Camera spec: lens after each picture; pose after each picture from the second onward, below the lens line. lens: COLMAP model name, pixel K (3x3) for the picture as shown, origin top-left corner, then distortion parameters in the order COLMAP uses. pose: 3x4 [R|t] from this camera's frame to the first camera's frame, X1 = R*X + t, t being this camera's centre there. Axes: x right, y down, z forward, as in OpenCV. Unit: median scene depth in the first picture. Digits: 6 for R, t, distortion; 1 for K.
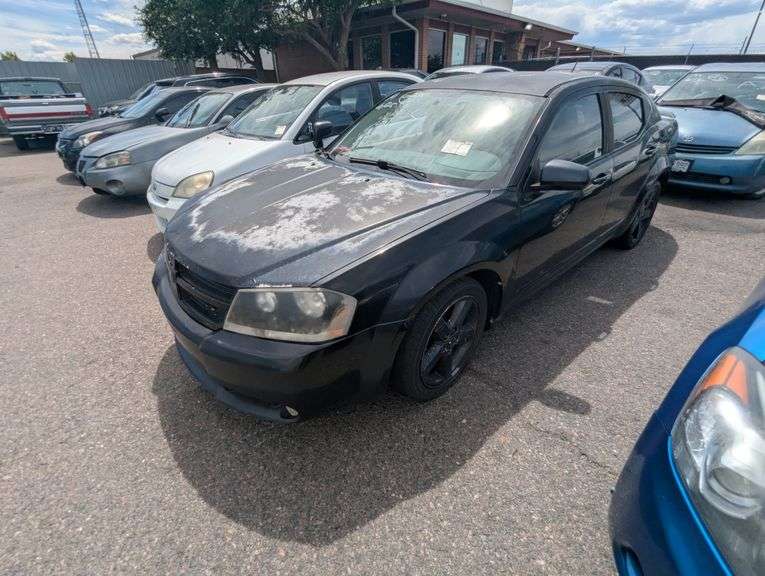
lens RADIAL K [[372.2, 0, 380.2], [0, 372.2, 289.3], [0, 0, 1]] dist [0.002885, 0.001150]
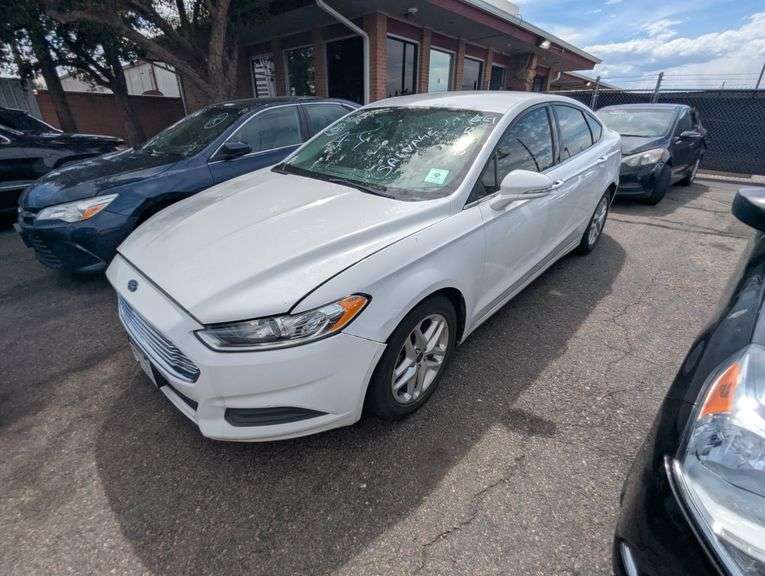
lens RADIAL K [[372.2, 0, 380.2], [0, 372.2, 289.3], [0, 0, 1]] dist [0.002885, 0.001150]
pose [[0.999240, 0.007084, 0.038333, 0.092696], [-0.004414, 0.997586, -0.069298, -0.247399], [-0.038731, 0.069076, 0.996859, 0.421928]]
